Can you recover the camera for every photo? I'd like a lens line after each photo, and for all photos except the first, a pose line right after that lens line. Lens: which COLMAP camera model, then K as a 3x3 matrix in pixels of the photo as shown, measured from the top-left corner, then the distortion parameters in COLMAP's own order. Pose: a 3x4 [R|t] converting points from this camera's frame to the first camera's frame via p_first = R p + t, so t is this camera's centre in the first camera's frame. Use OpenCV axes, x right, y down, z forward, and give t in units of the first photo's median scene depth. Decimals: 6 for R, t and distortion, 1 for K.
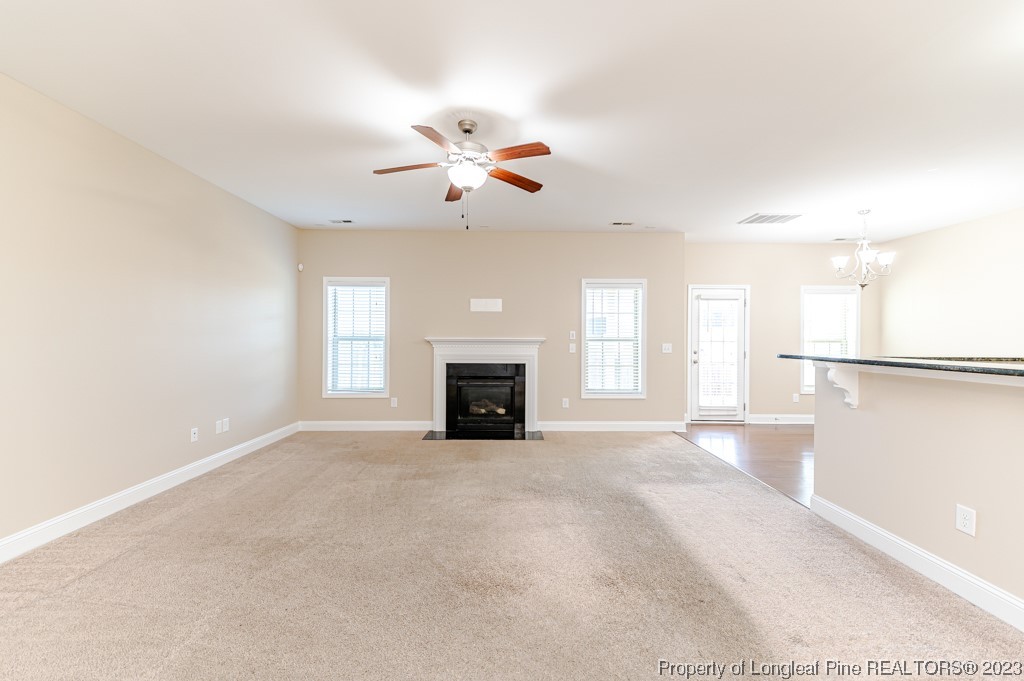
lens RADIAL K [[405.2, 0, 516.1], [0, 405.2, 340.3], [0, 0, 1]] dist [0.013354, -0.001546]
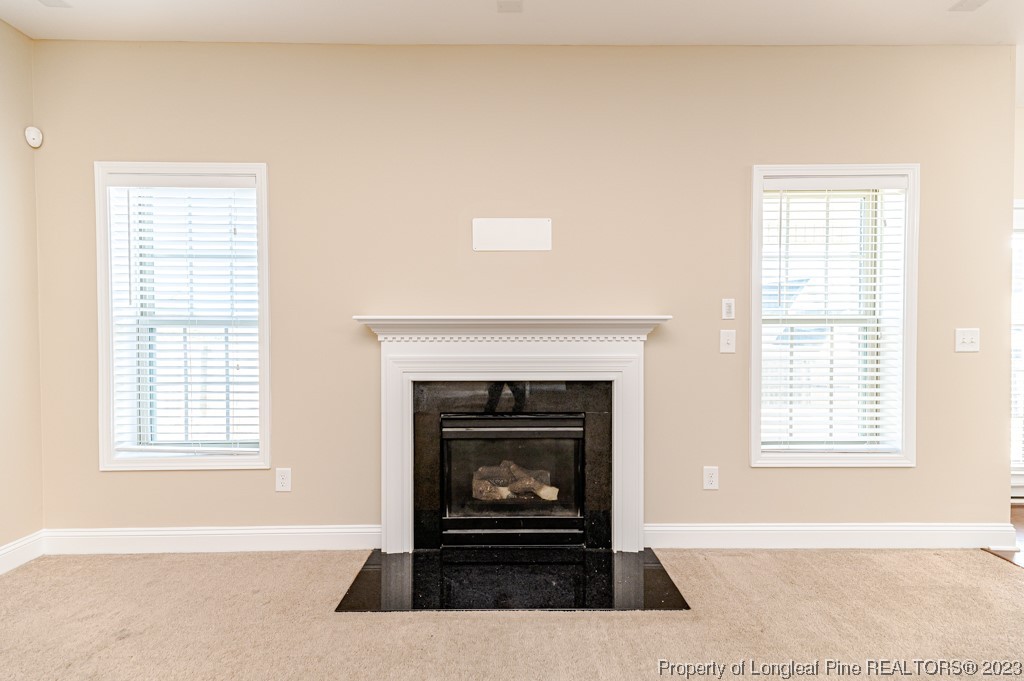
lens RADIAL K [[405.2, 0, 512.5], [0, 405.2, 341.0], [0, 0, 1]] dist [0.013354, -0.001546]
pose [[0.999974, -0.005884, 0.004087, -0.075469], [0.005824, 0.999877, 0.014573, 0.012340], [-0.004172, -0.014548, 0.999885, 0.596968]]
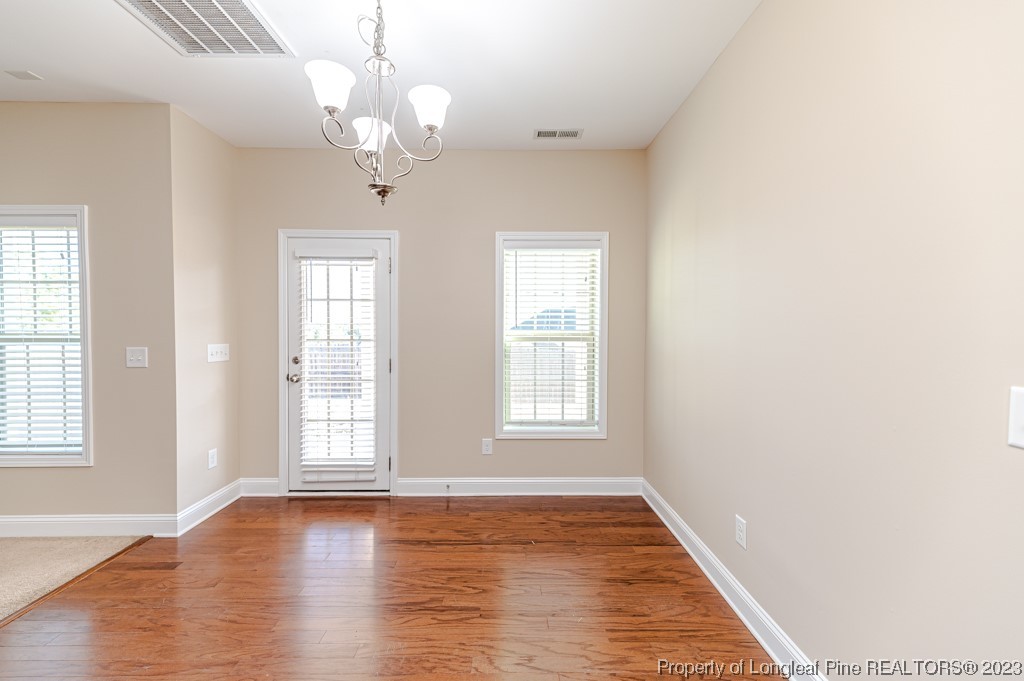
lens RADIAL K [[405.2, 0, 507.7], [0, 405.2, 339.4], [0, 0, 1]] dist [0.013354, -0.001546]
pose [[0.999985, -0.003969, 0.003825, 0.788931], [0.003903, 0.999845, 0.017187, -0.006804], [-0.003893, -0.017172, 0.999845, 0.529259]]
